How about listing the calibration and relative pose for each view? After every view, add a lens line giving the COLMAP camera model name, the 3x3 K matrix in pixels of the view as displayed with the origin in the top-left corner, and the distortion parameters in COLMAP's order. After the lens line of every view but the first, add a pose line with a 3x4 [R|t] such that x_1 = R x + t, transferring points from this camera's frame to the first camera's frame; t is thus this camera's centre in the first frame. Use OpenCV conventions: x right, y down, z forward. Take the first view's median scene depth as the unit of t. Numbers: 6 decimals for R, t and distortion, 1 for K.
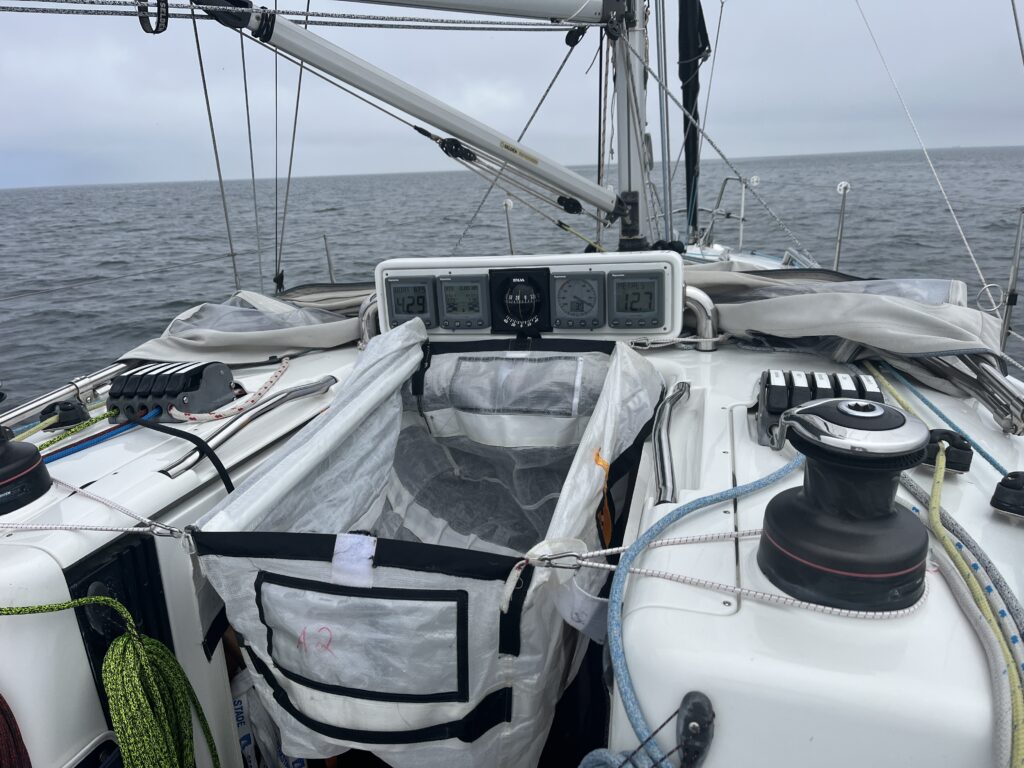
lens RADIAL K [[794.3, 0, 516.6], [0, 794.3, 409.3], [0, 0, 1]] dist [0.055211, -0.081036]
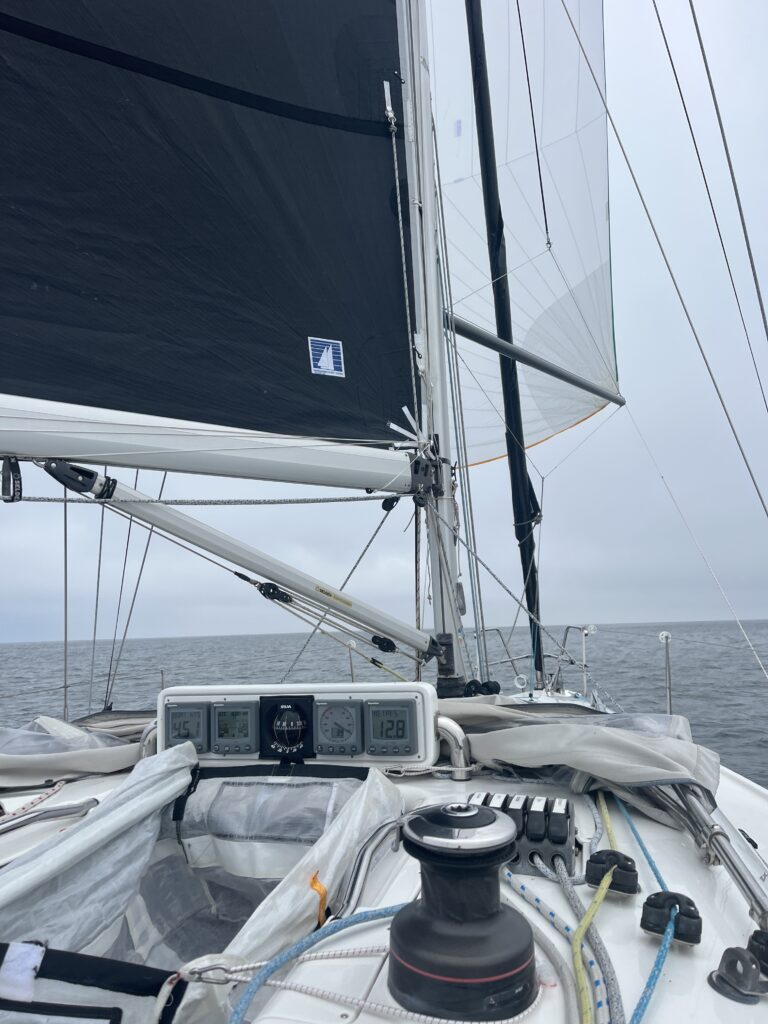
lens RADIAL K [[794.3, 0, 381.7], [0, 794.3, 508.9], [0, 0, 1]] dist [0.055211, -0.081036]
pose [[0.999702, 0.017281, -0.017252, 0.148087], [-0.022859, 0.910752, -0.412322, 0.035365], [0.008587, 0.412593, 0.910875, -0.089059]]
